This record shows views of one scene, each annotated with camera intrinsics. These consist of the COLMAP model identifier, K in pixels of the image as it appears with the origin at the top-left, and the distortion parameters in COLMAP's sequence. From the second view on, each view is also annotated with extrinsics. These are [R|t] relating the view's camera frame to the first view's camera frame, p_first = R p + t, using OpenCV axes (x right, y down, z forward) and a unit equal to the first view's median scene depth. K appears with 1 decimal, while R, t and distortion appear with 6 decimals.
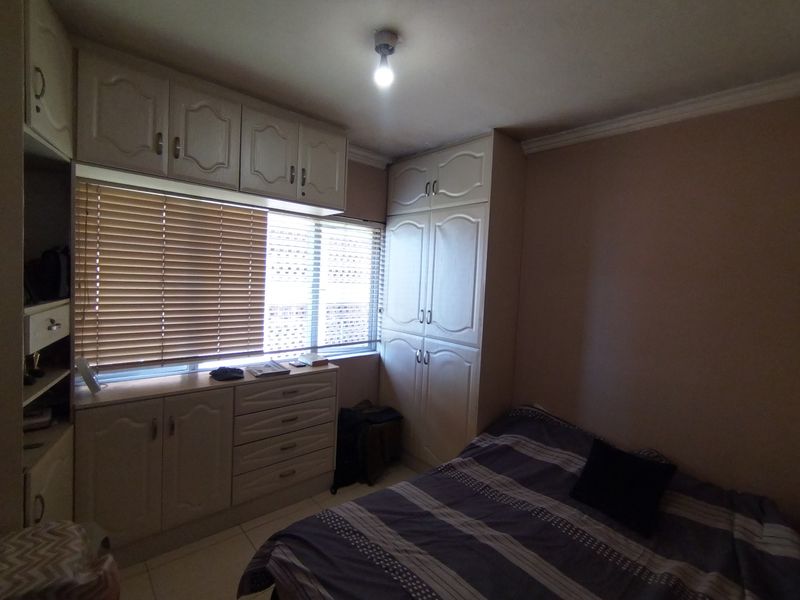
lens RADIAL K [[381.9, 0, 402.7], [0, 381.9, 295.0], [0, 0, 1]] dist [-0.001905, -0.000927]
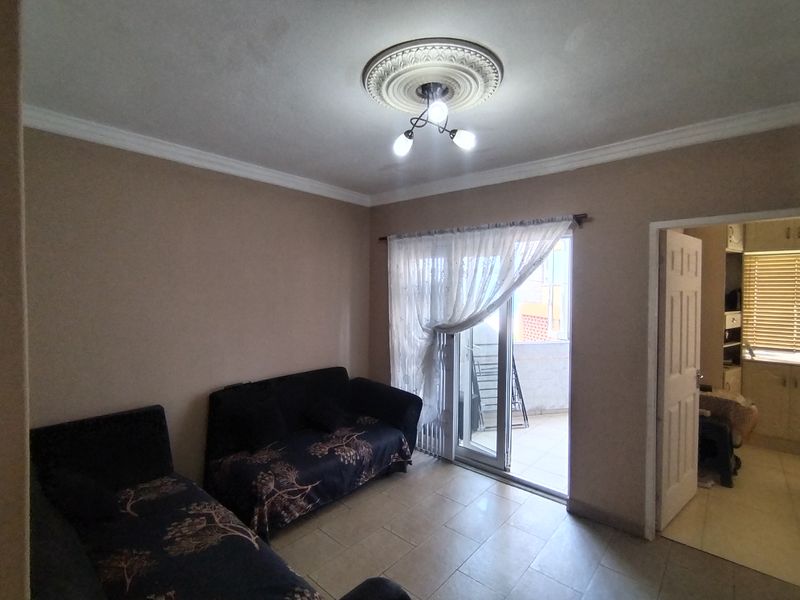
lens RADIAL K [[381.9, 0, 402.7], [0, 381.9, 295.0], [0, 0, 1]] dist [-0.001905, -0.000927]
pose [[0.125805, -0.030446, -0.991588, 1.015581], [-0.049777, 0.998076, -0.036961, 0.087964], [0.990805, 0.054008, 0.124048, -1.157739]]
